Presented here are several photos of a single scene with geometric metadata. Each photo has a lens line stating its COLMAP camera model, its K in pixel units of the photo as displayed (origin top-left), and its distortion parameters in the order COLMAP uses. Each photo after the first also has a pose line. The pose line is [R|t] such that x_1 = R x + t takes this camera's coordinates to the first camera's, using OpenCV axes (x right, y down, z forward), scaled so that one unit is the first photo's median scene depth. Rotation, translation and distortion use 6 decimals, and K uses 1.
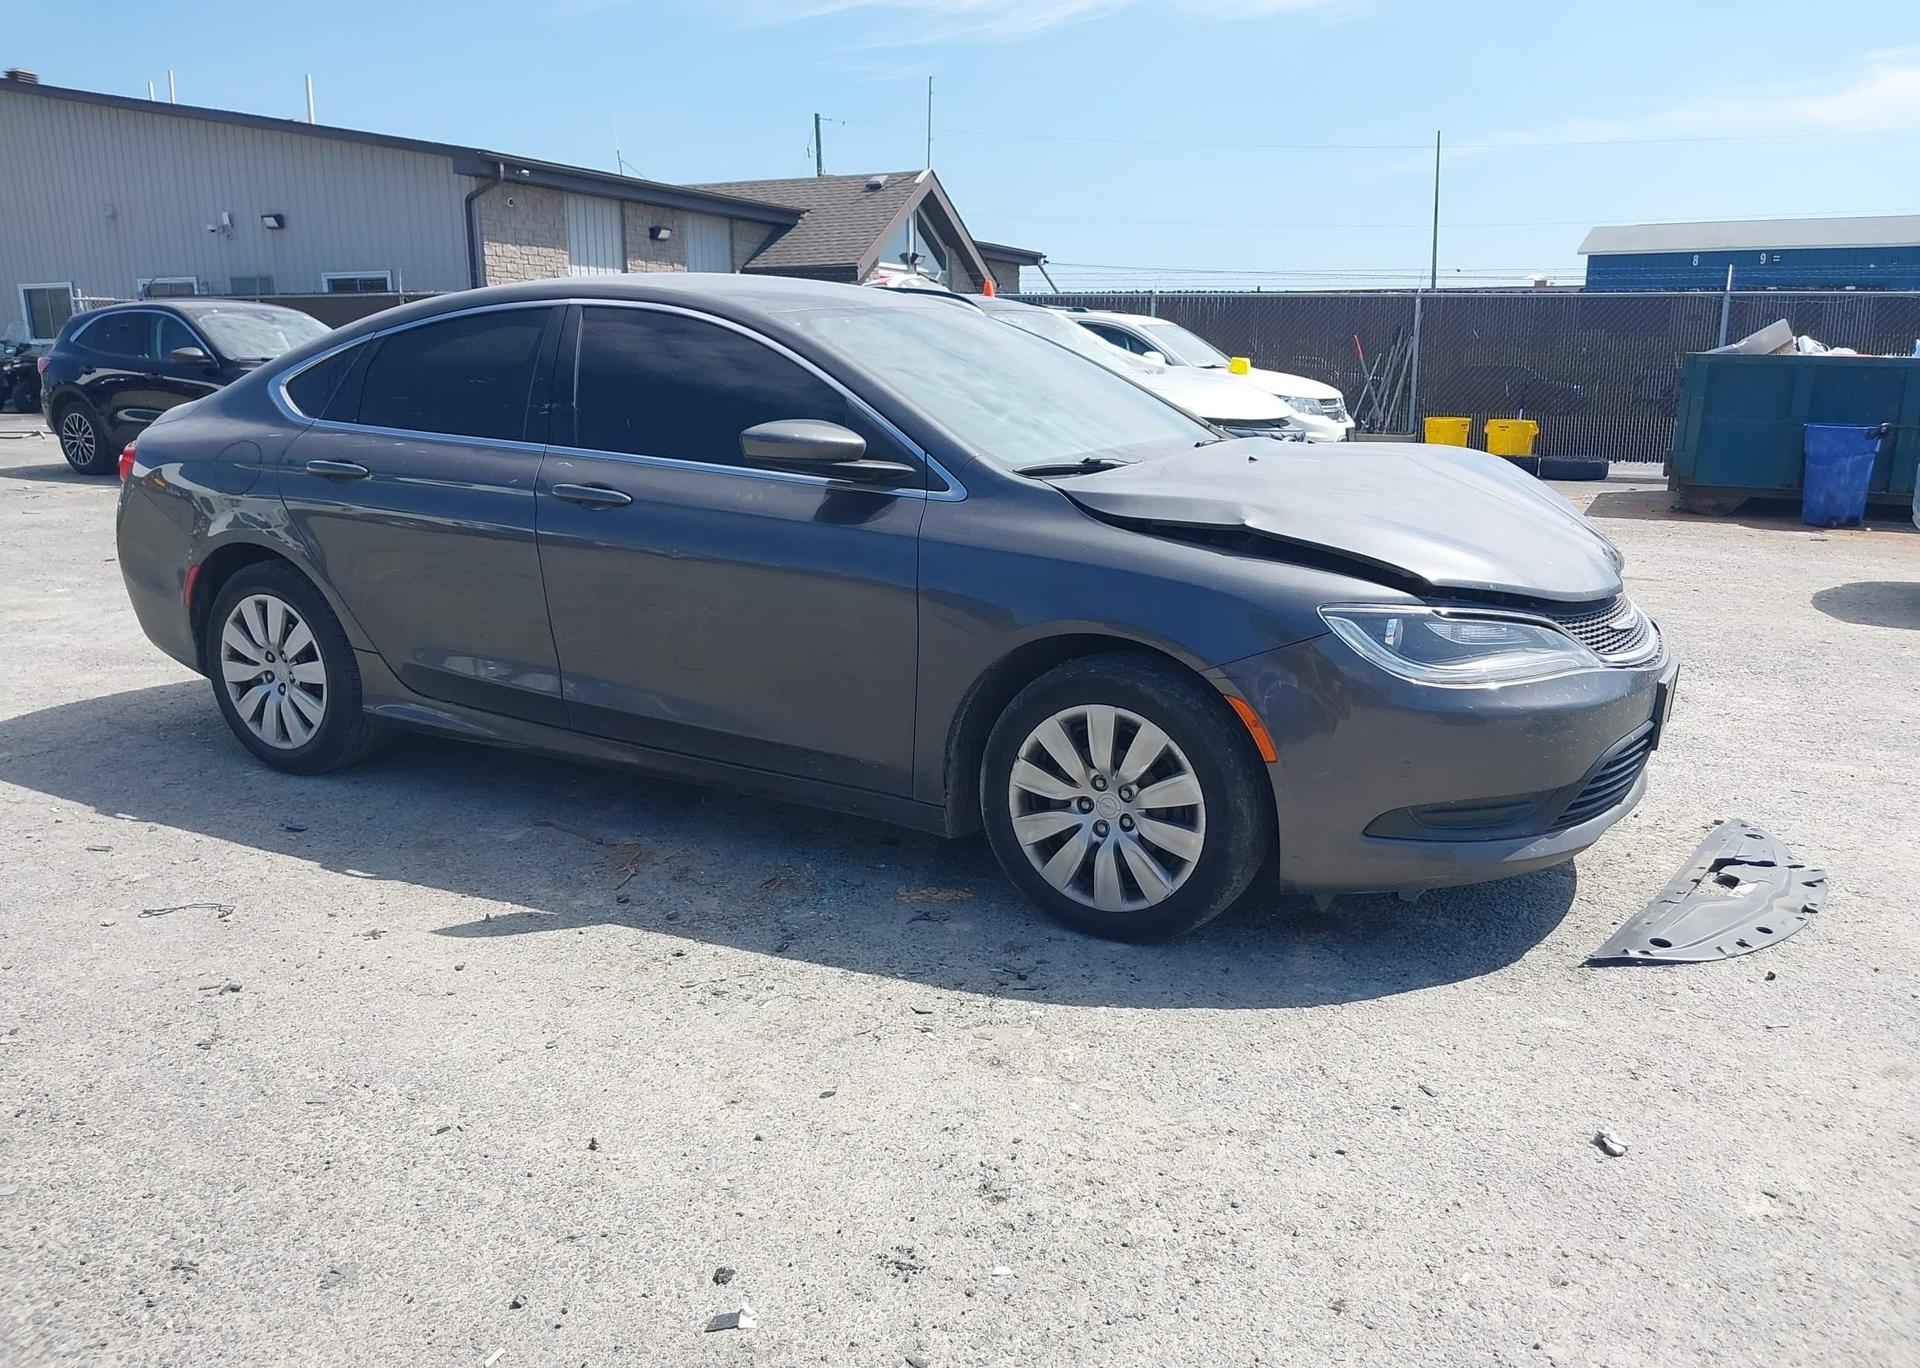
lens RADIAL K [[1504.6, 0, 963.9], [0, 1504.6, 686.6], [0, 0, 1]] dist [0.011476, -0.005353]
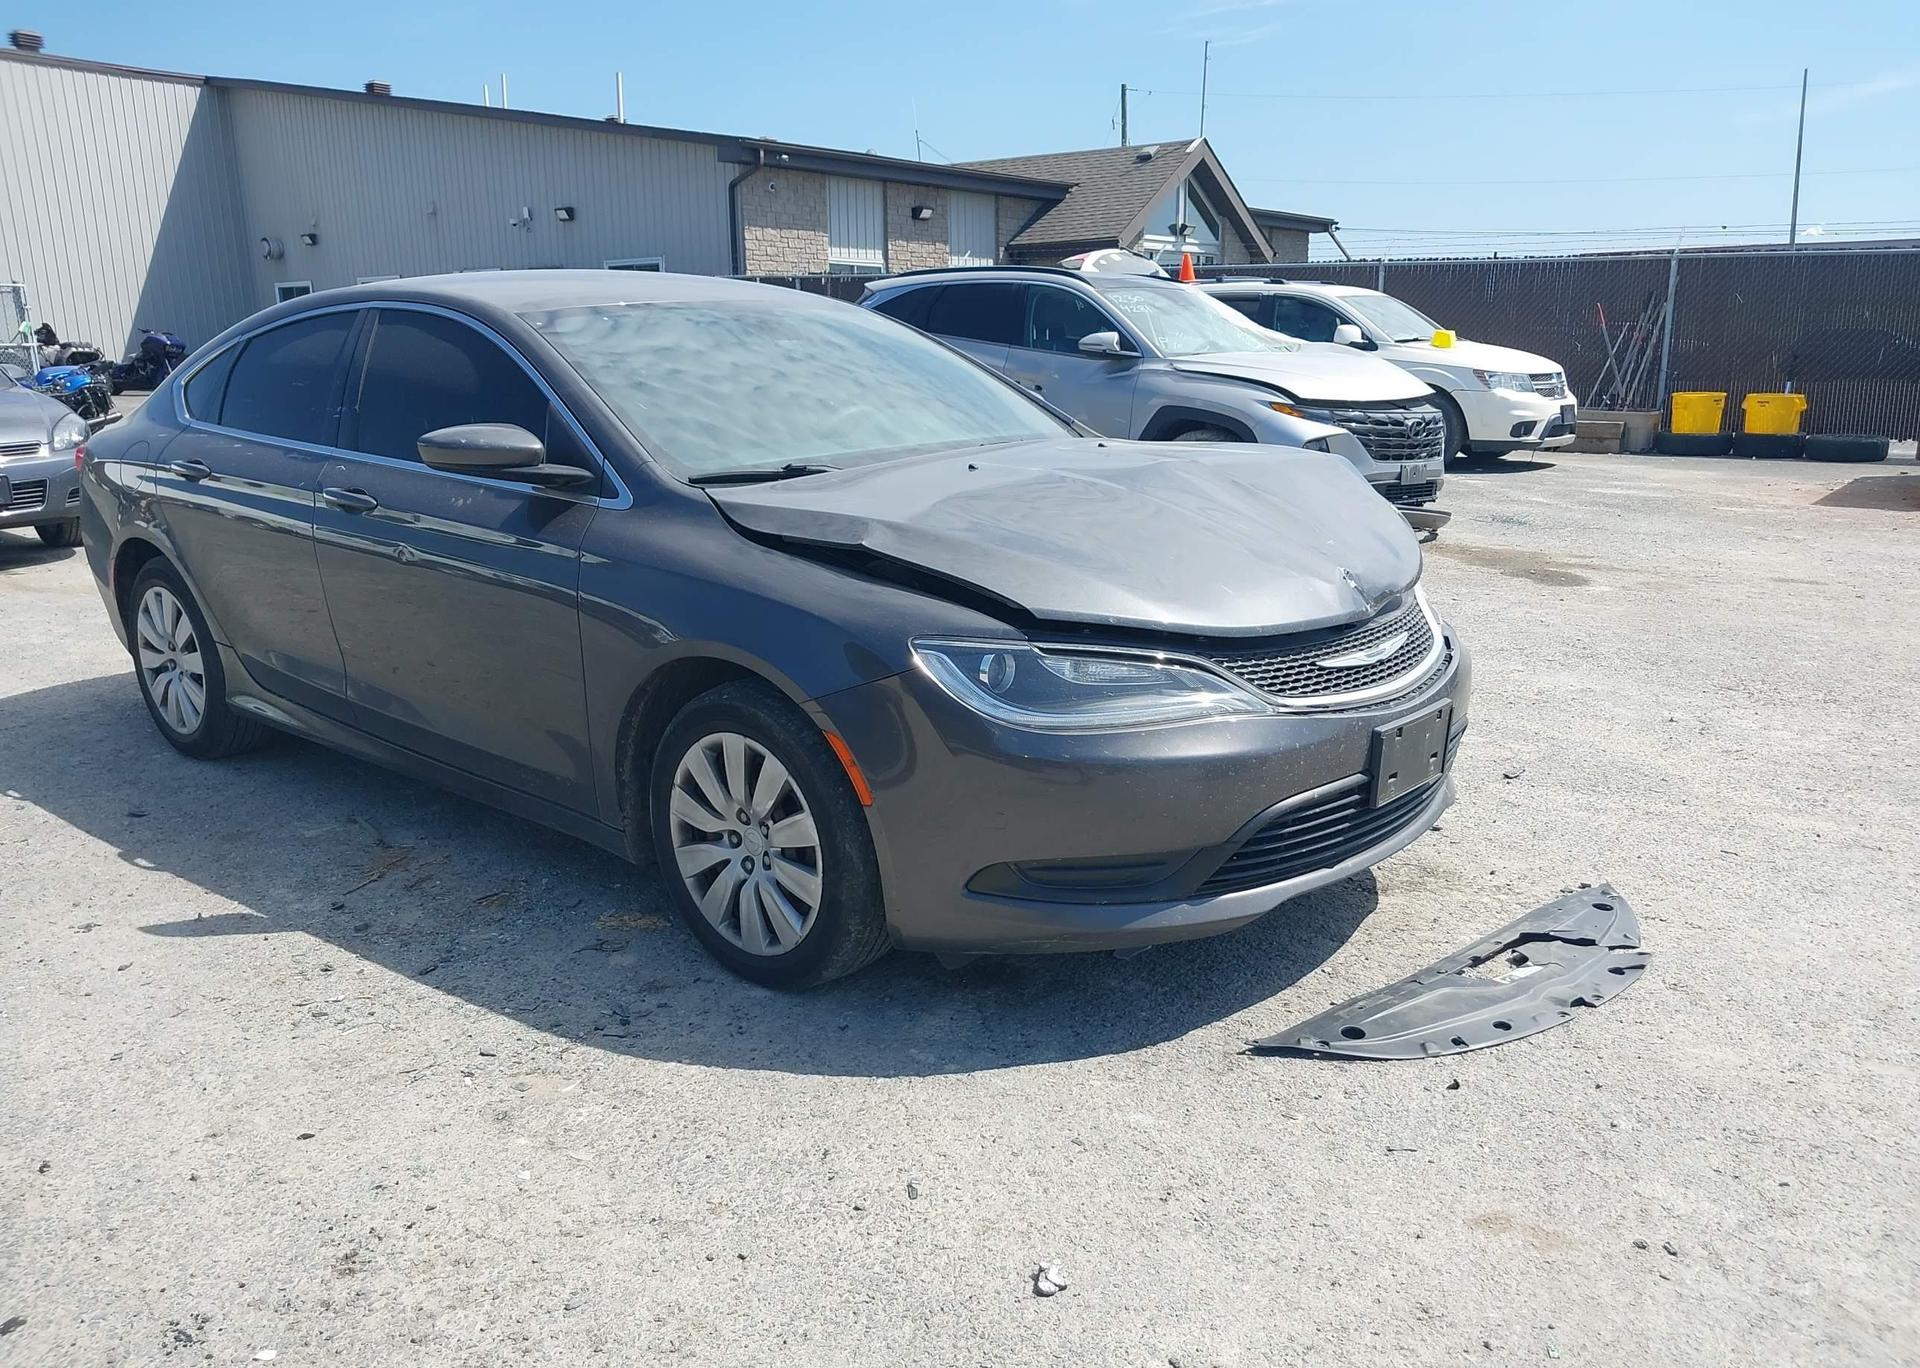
lens RADIAL K [[1504.6, 0, 980.7], [0, 1504.6, 682.5], [0, 0, 1]] dist [0.011476, -0.005353]
pose [[0.979413, 0.030904, -0.199486, 0.355788], [-0.027955, 0.999455, 0.017584, -0.033370], [0.199920, -0.011646, 0.979743, 0.098989]]
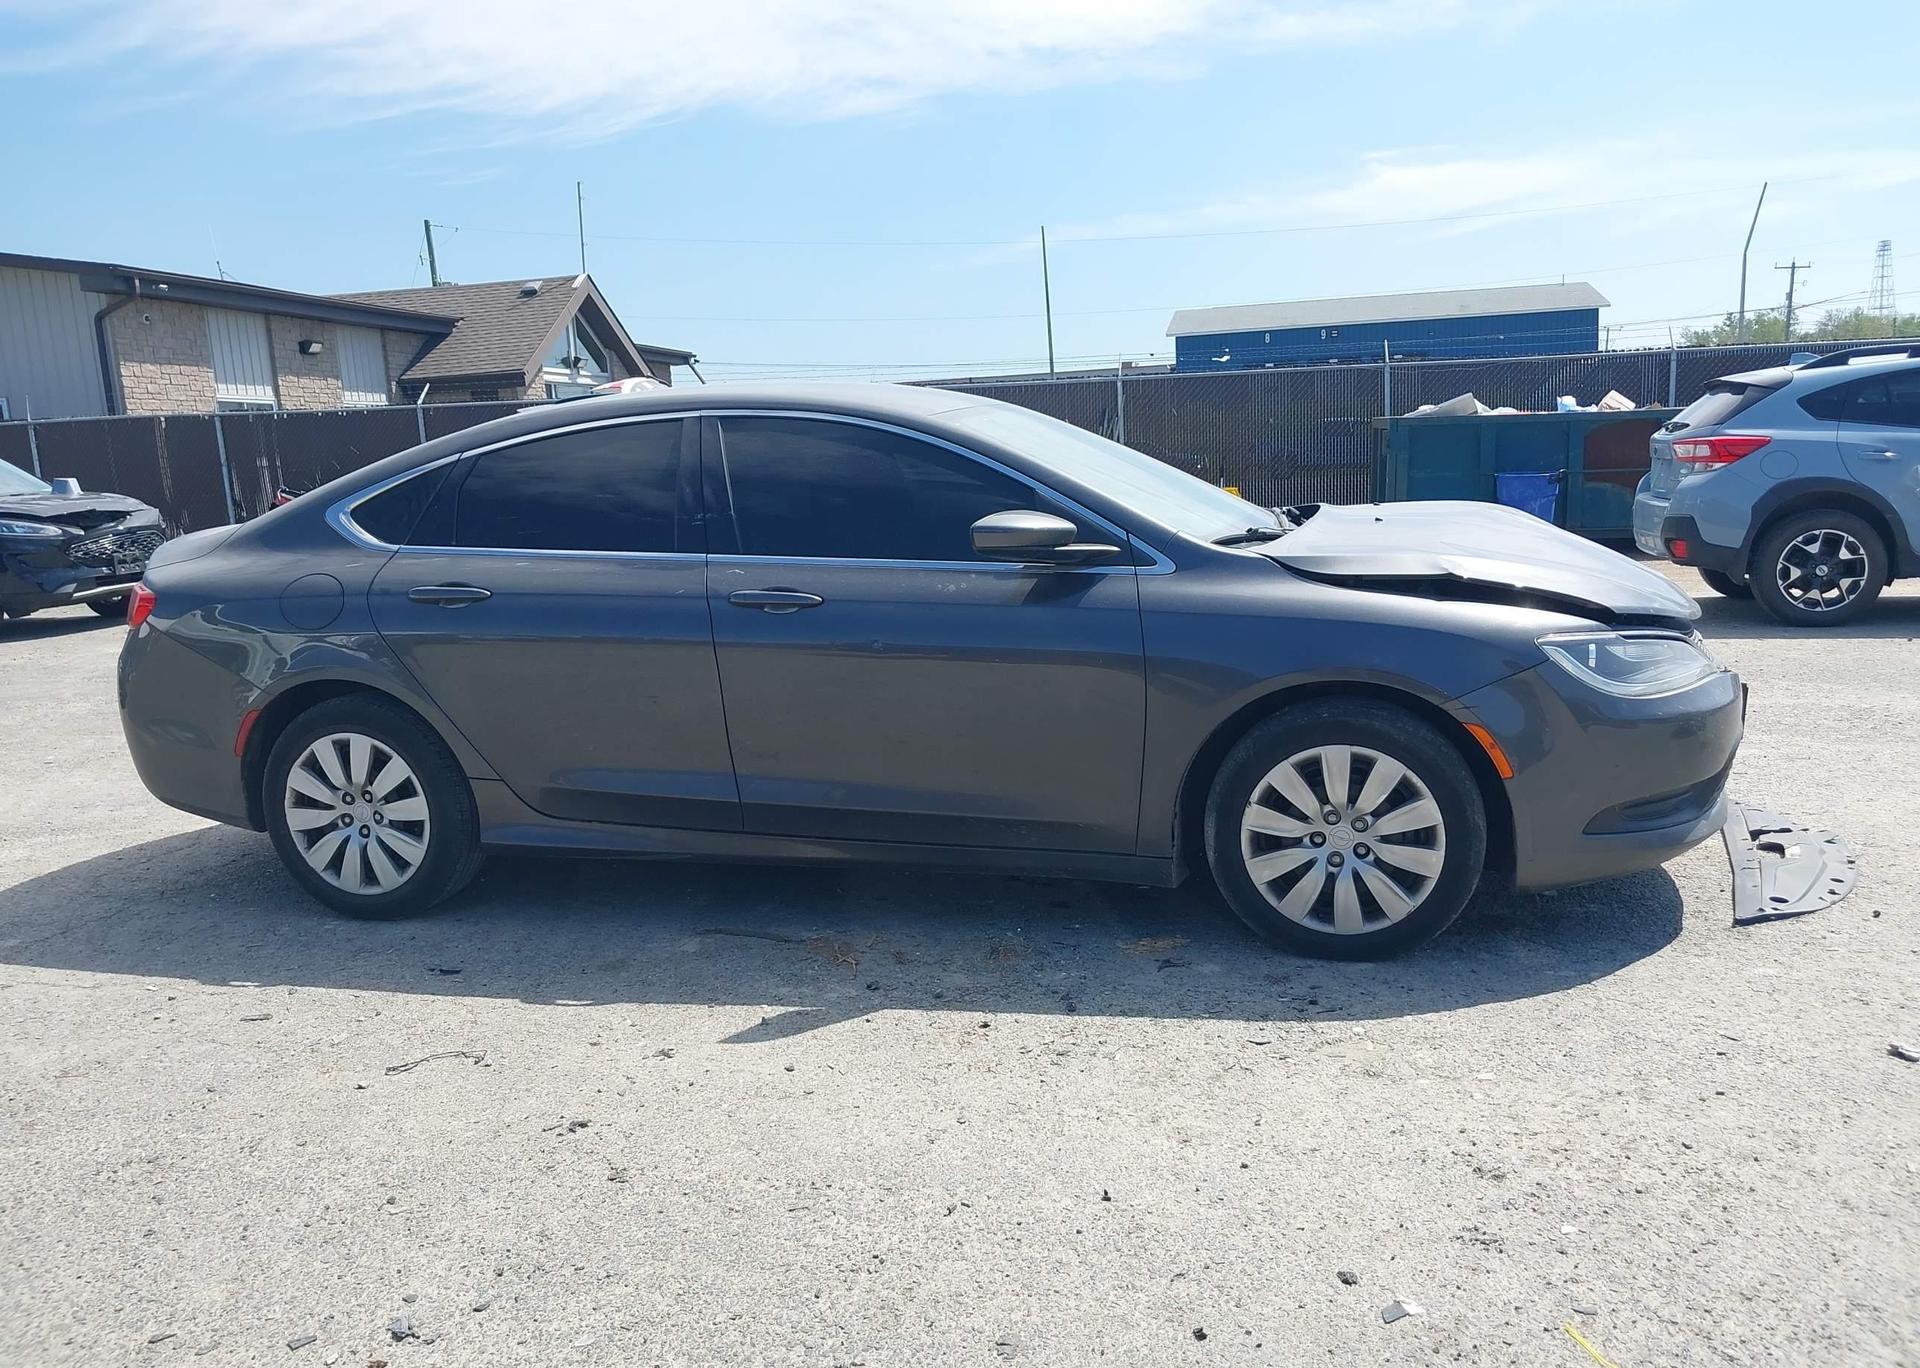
lens RADIAL K [[1504.6, 0, 960.4], [0, 1504.6, 683.3], [0, 0, 1]] dist [0.011476, -0.005353]
pose [[0.967395, -0.089062, 0.237096, -0.363152], [0.103496, 0.993416, -0.049118, -0.006425], [-0.231161, 0.072055, 0.970244, -0.013024]]
